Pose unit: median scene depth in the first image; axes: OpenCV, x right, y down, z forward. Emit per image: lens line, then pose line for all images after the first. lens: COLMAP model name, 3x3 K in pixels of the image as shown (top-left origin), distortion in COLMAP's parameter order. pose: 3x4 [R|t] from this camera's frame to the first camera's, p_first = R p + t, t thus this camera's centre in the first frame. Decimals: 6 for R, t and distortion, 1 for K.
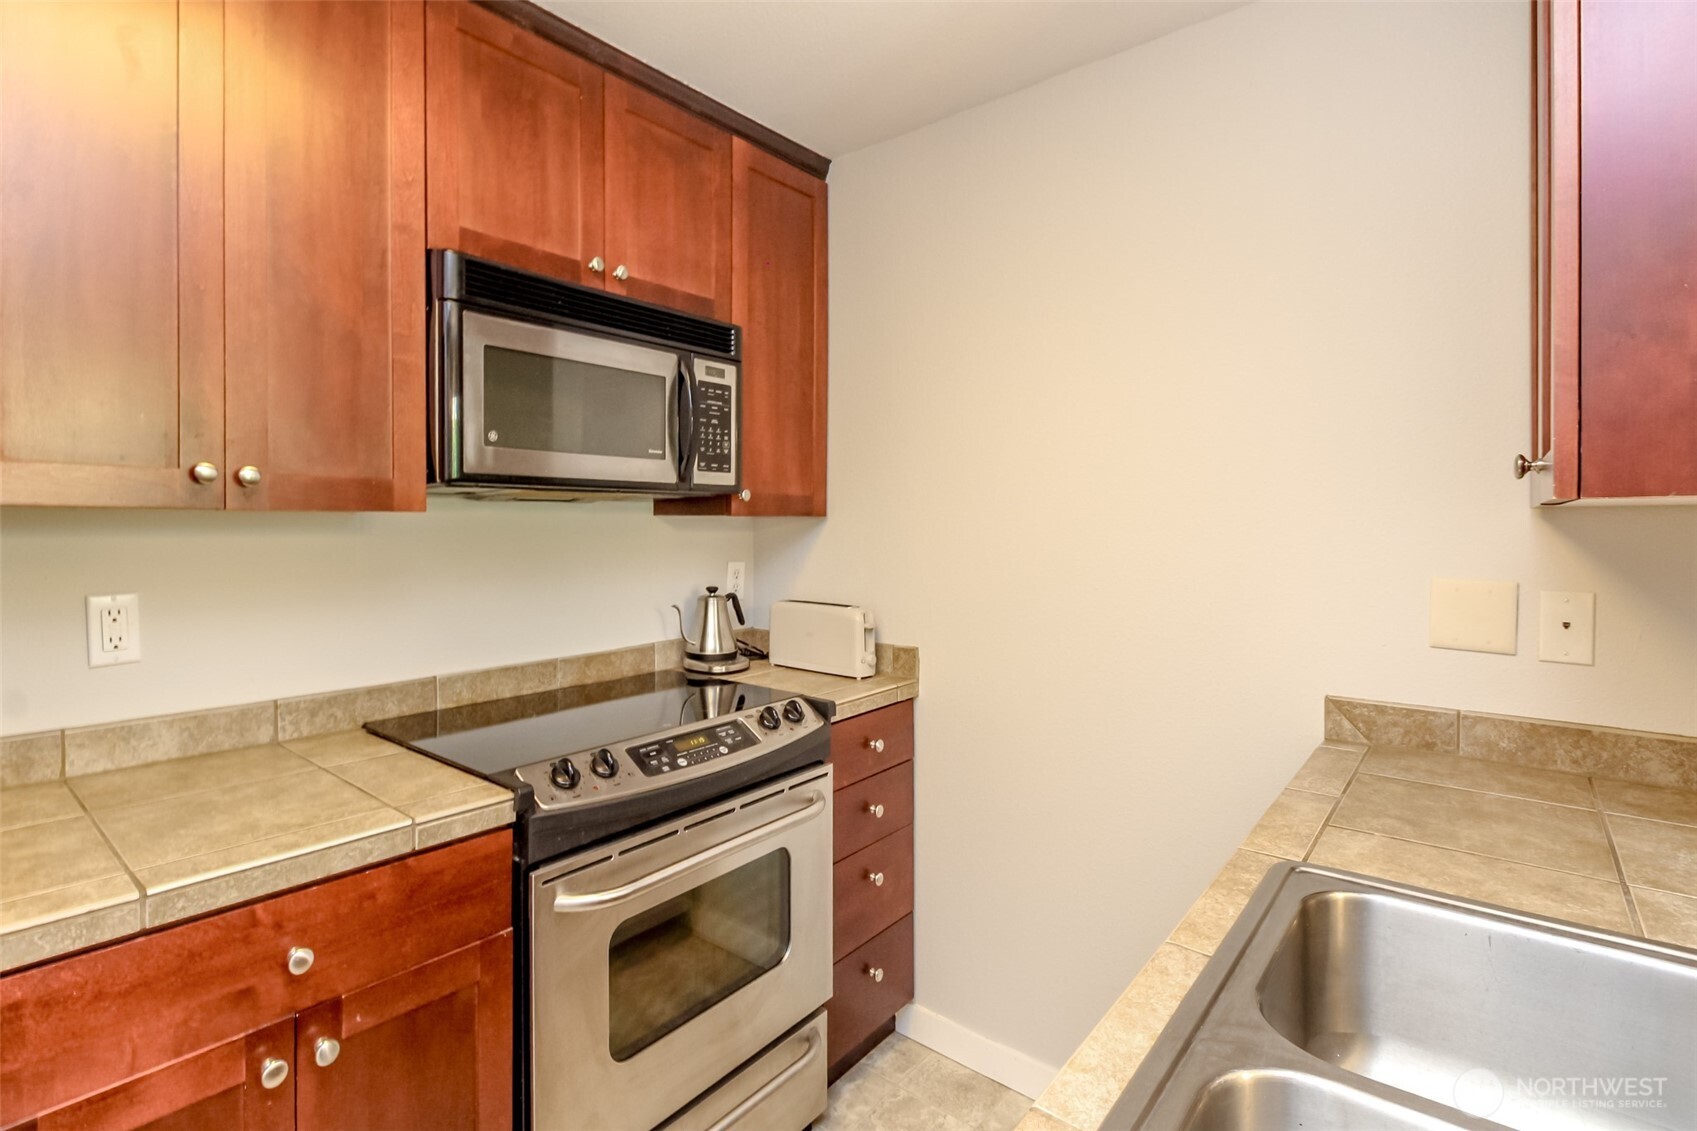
lens RADIAL K [[794.2, 0, 816.5], [0, 794.2, 524.4], [0, 0, 1]] dist [0.018603, -0.014005]
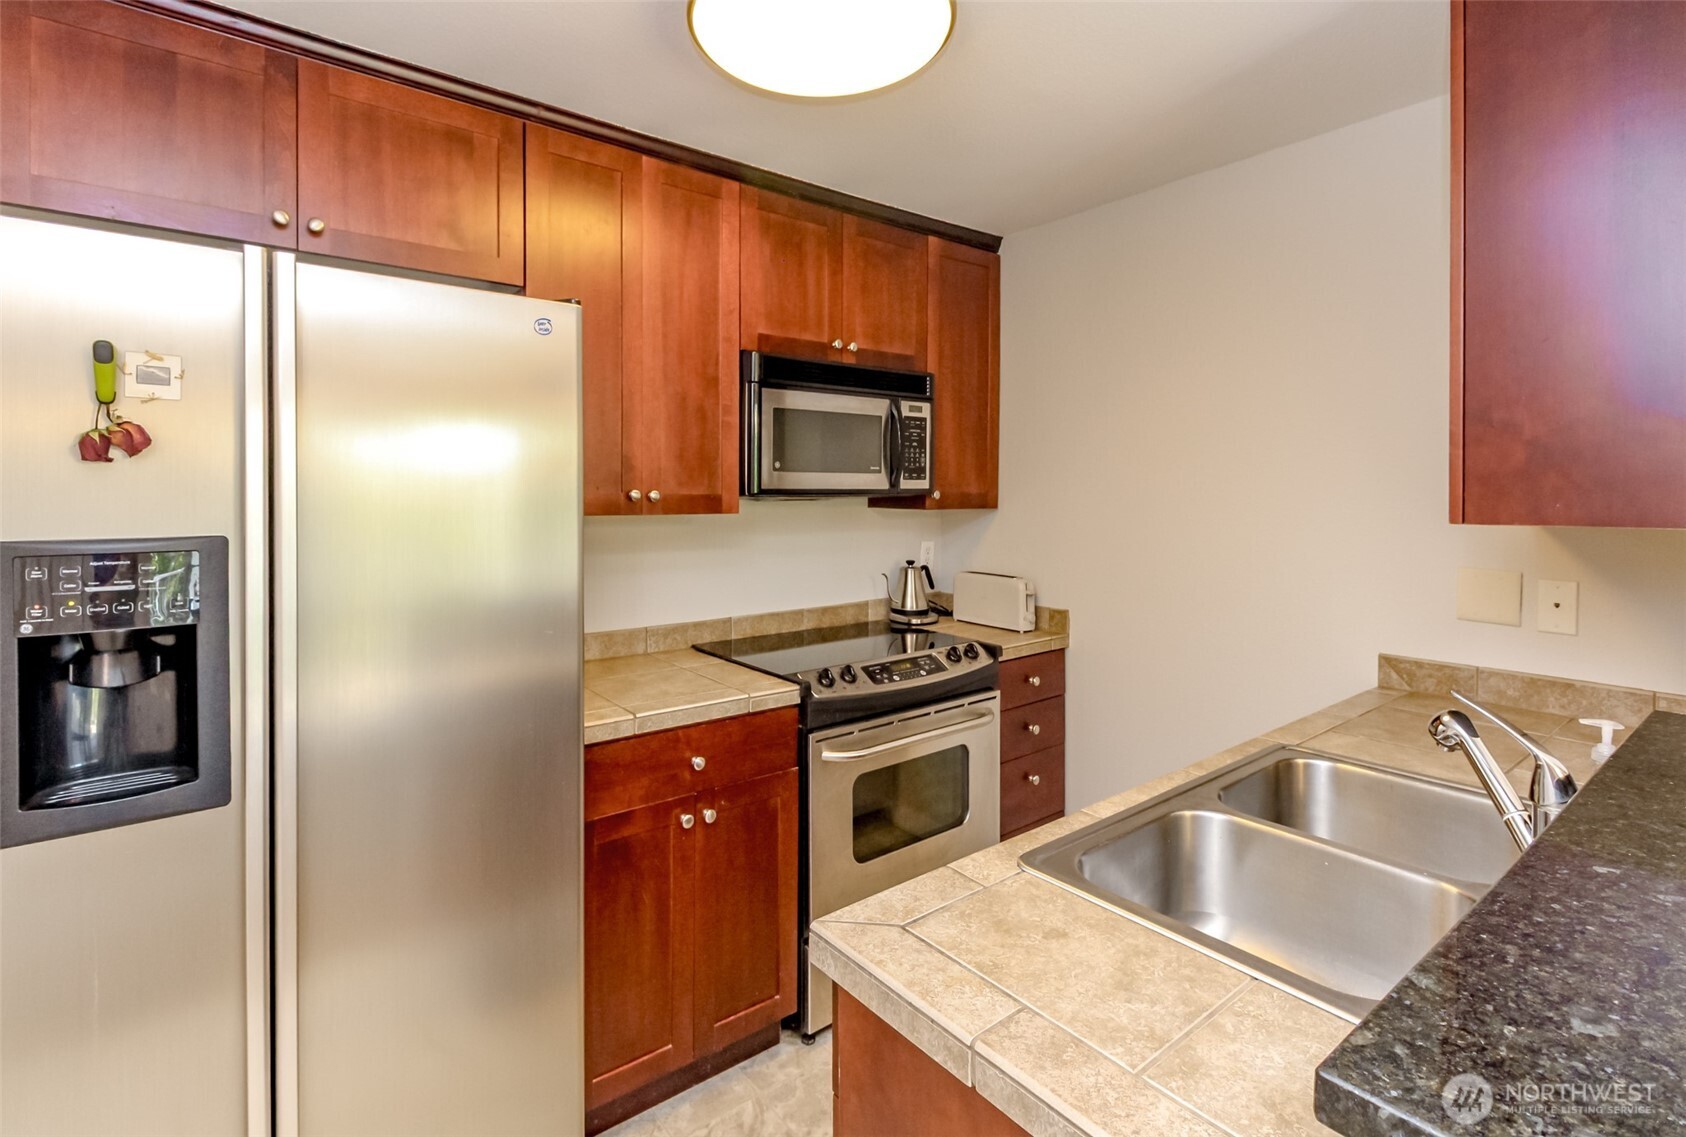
lens RADIAL K [[786.8, 0, 823.6], [0, 786.8, 510.0], [0, 0, 1]] dist [0.002858, -0.000234]
pose [[0.976527, 0.004901, -0.215338, 0.015285], [0.000462, 0.999691, 0.024846, -0.051760], [0.215393, -0.024362, 0.976223, -0.428721]]
